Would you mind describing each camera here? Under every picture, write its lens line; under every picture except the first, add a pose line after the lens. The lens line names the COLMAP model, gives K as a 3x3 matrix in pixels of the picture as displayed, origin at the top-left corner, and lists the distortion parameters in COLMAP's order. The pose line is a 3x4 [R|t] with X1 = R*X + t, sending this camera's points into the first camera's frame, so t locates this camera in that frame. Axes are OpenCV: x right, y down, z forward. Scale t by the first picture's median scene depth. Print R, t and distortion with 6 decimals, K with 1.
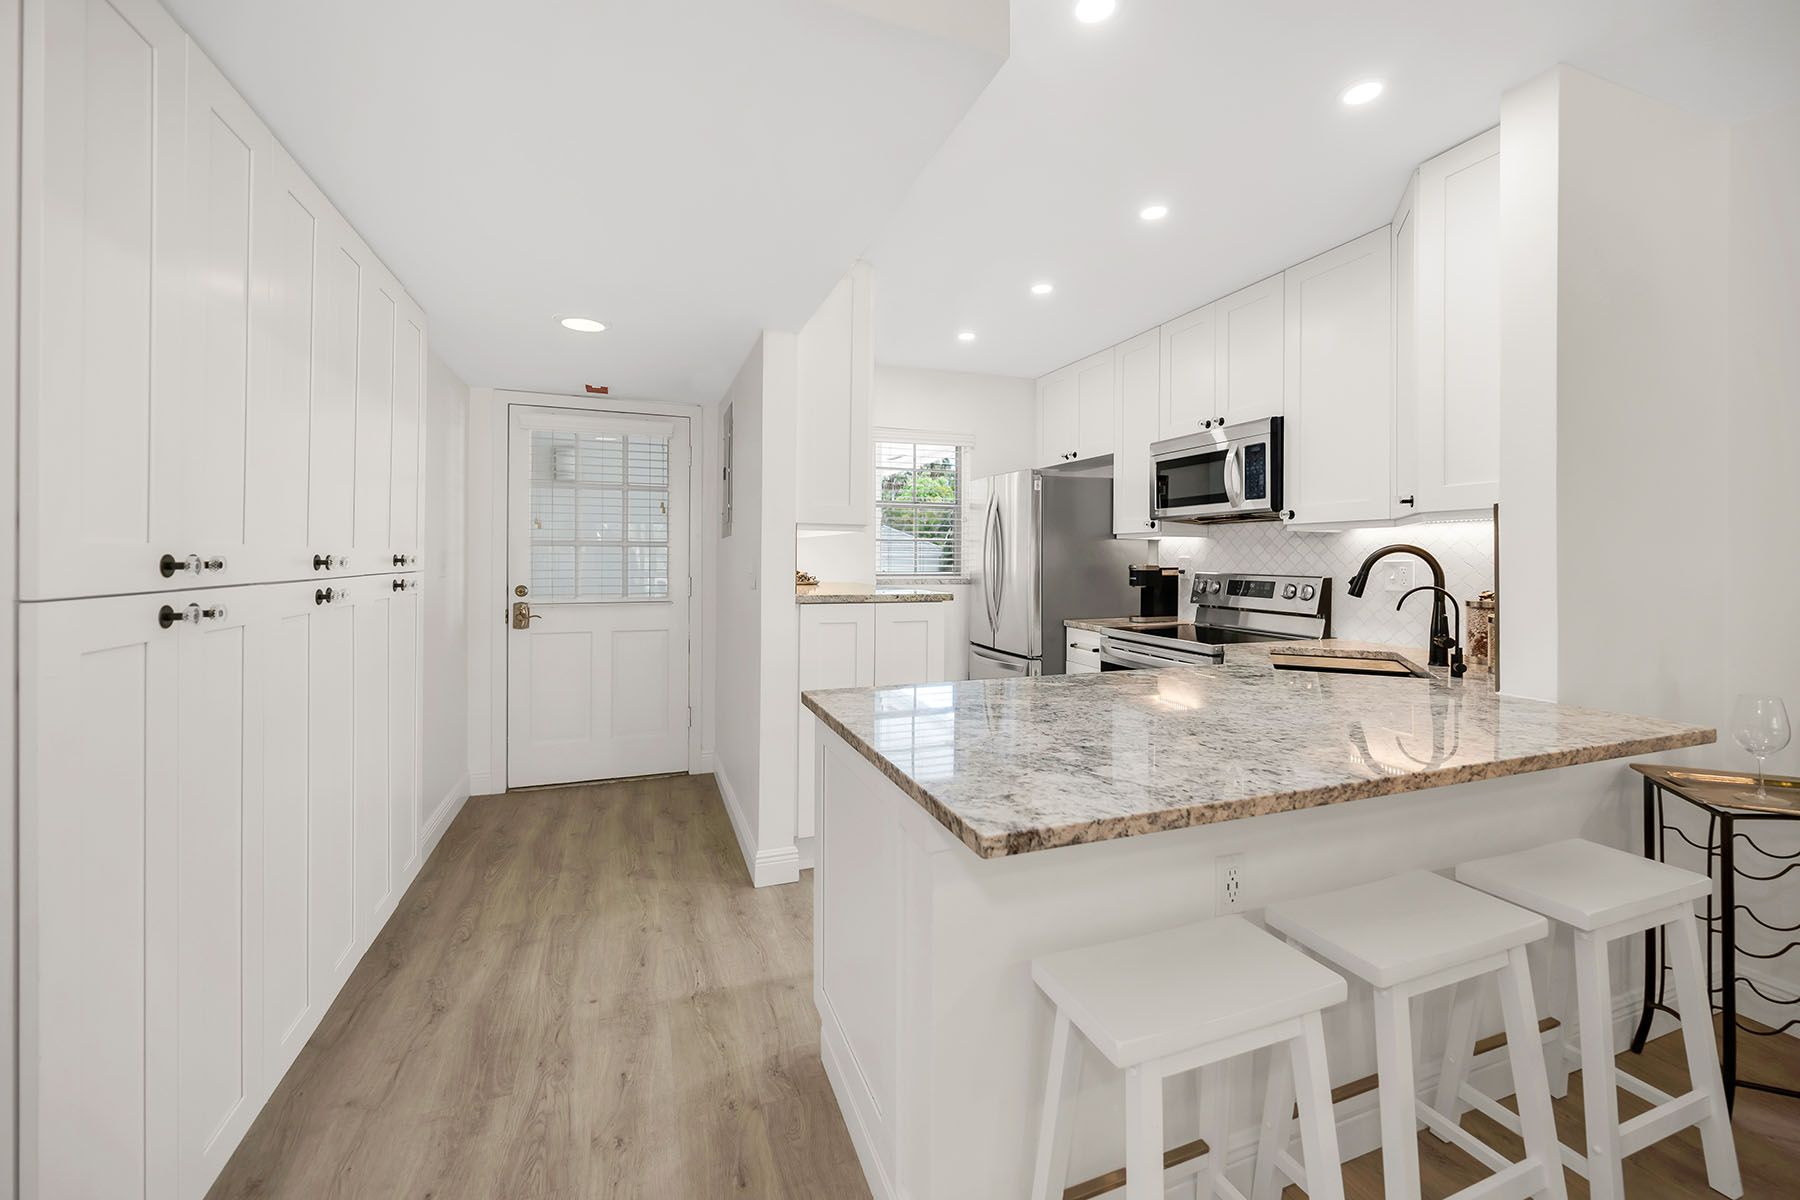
lens RADIAL K [[729.0, 0, 907.9], [0, 729.0, 562.8], [0, 0, 1]] dist [-0.000976, -0.000104]
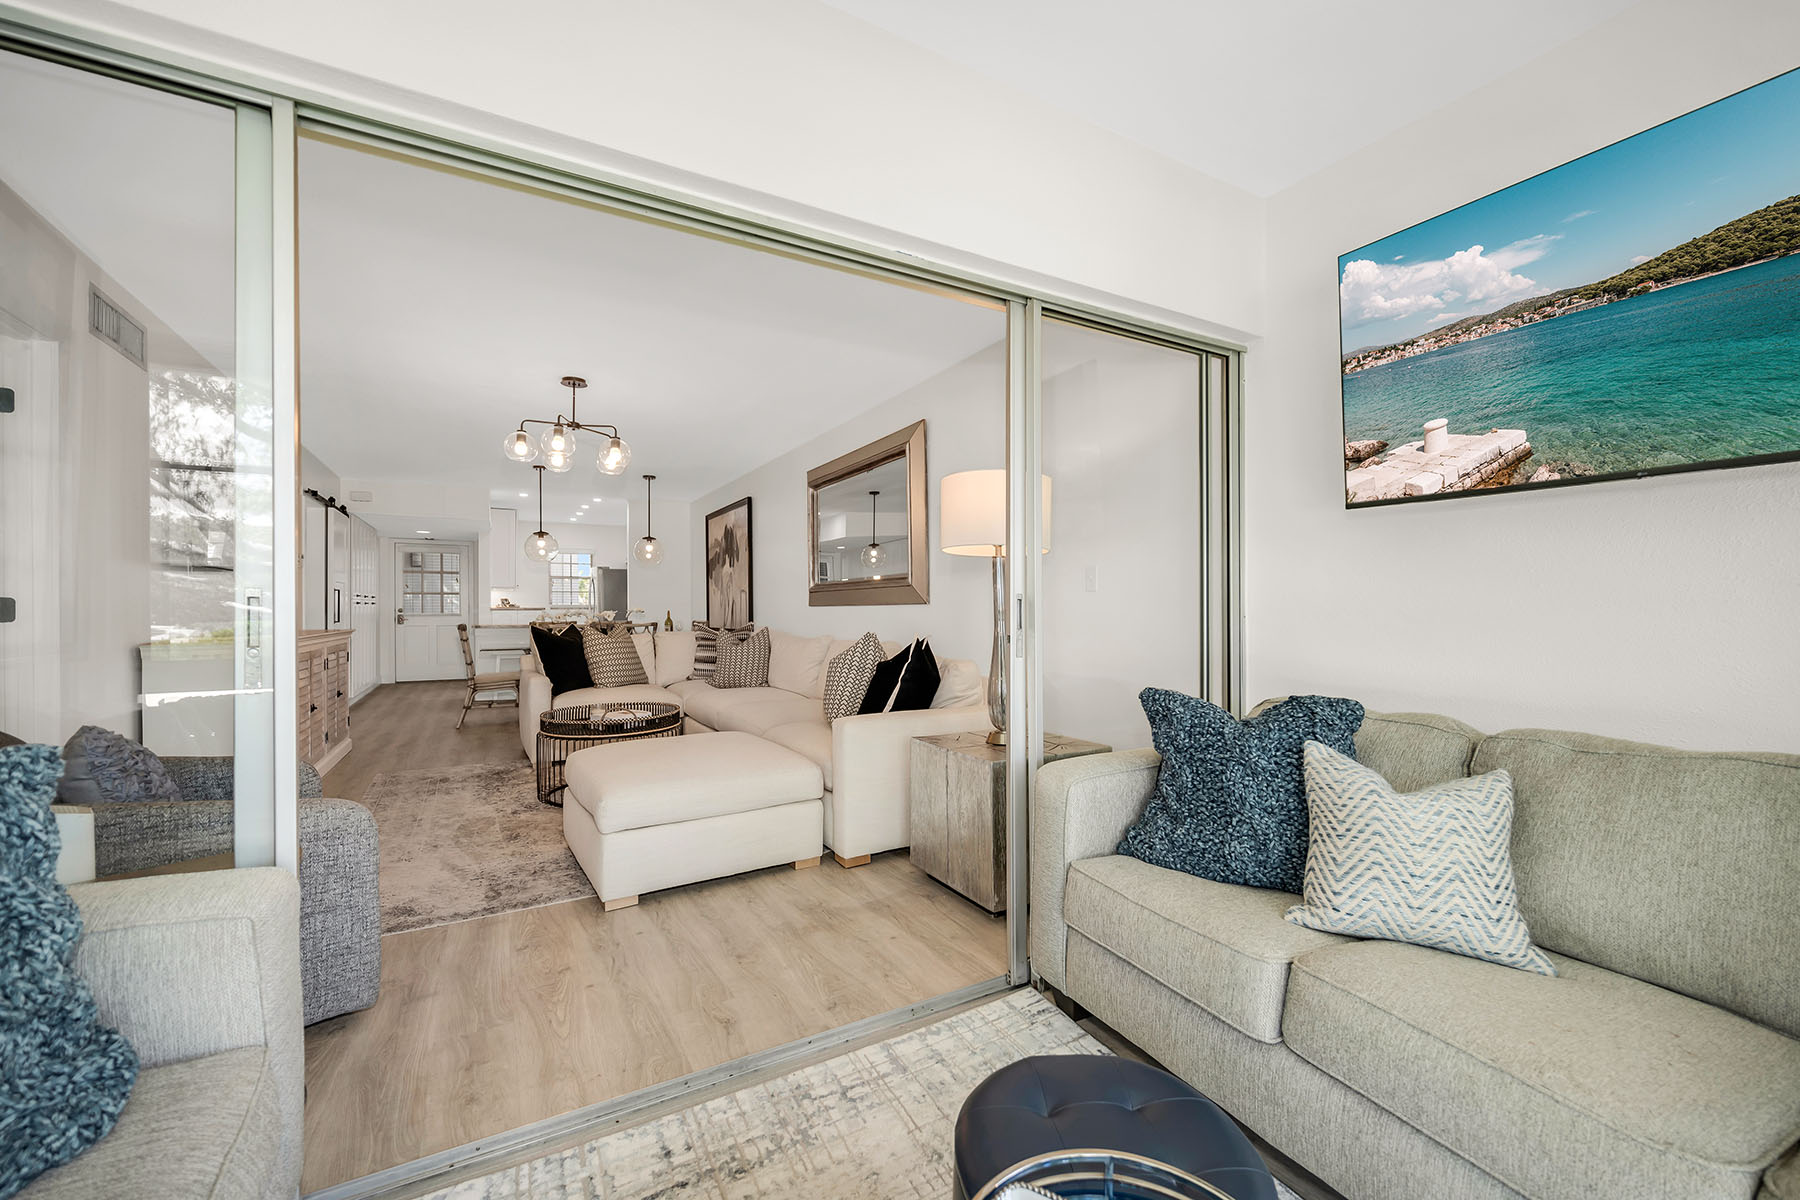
lens RADIAL K [[733.6, 0, 914.8], [0, 733.6, 614.7], [0, 0, 1]] dist [-0.002969, -0.000317]
pose [[0.987229, -0.006131, 0.159187, 1.185493], [0.006033, 0.999981, 0.001099, 0.079909], [-0.159191, -0.000124, 0.987248, -2.556264]]
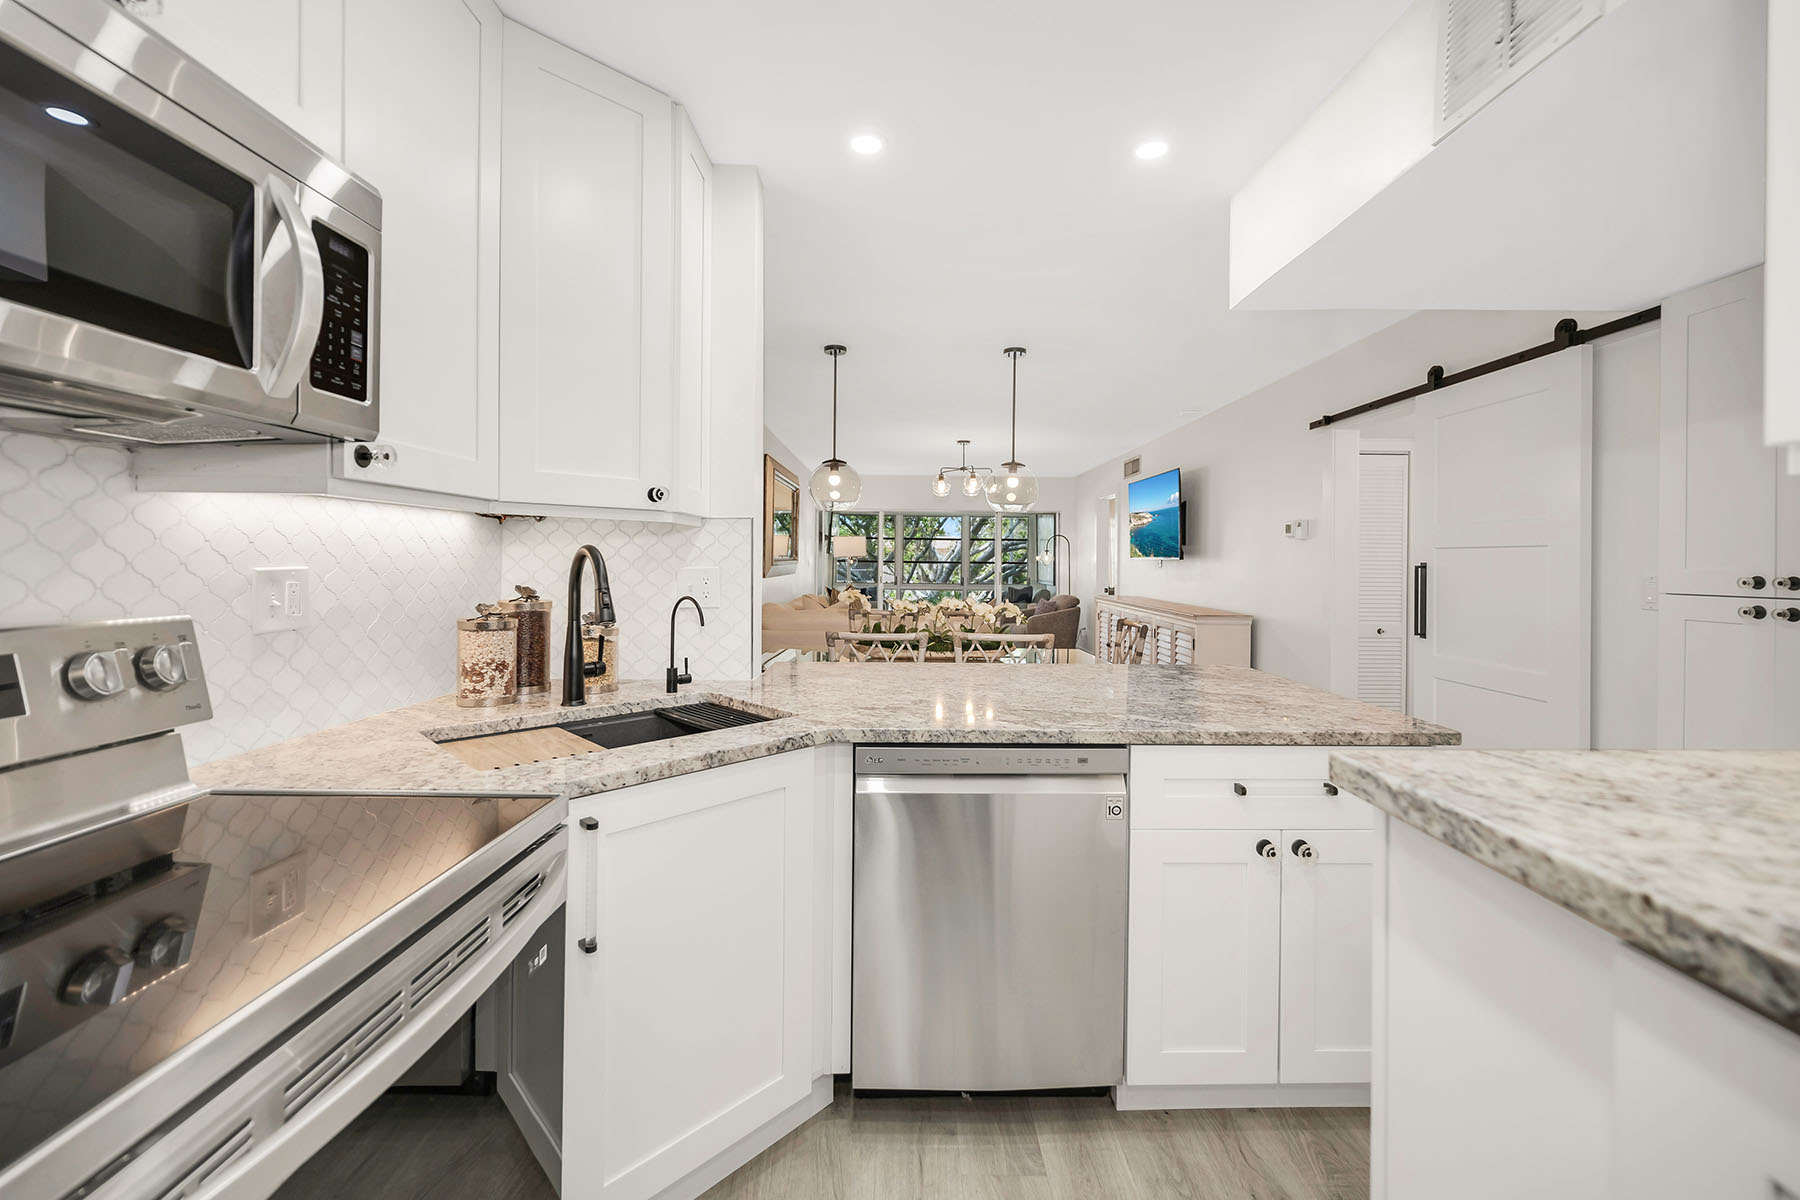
lens RADIAL K [[730.2, 0, 921.9], [0, 730.2, 565.0], [0, 0, 1]] dist [0.001280, -0.000056]
pose [[-0.944221, -0.015322, 0.328956, 0.104138], [-0.011458, 0.999841, 0.013679, -0.014823], [-0.329113, 0.009147, -0.944246, 1.243276]]
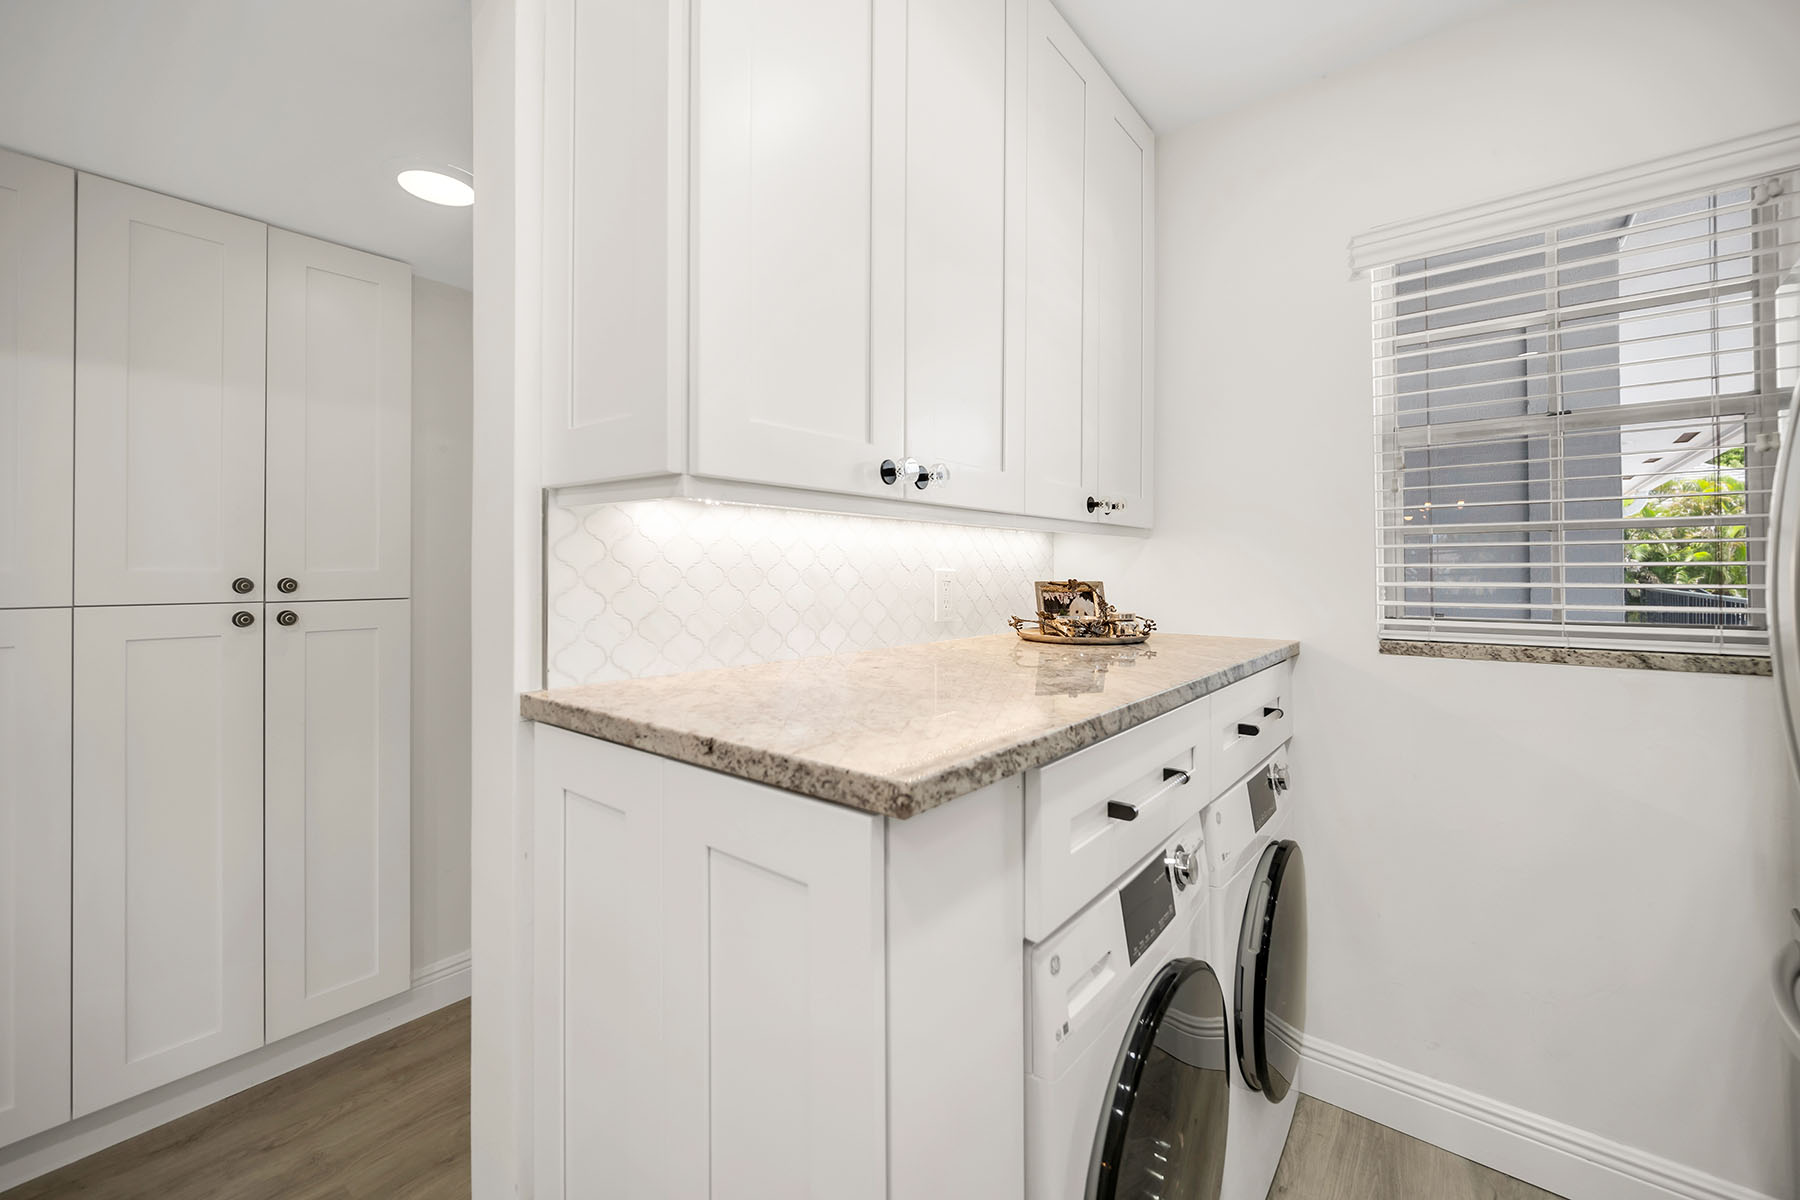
lens RADIAL K [[730.2, 0, 921.9], [0, 730.2, 565.0], [0, 0, 1]] dist [0.001280, -0.000056]
pose [[0.522104, -0.014368, -0.852761, 0.223793], [-0.002783, 0.999824, -0.018550, -0.010178], [0.852877, 0.012058, 0.521972, 0.899743]]
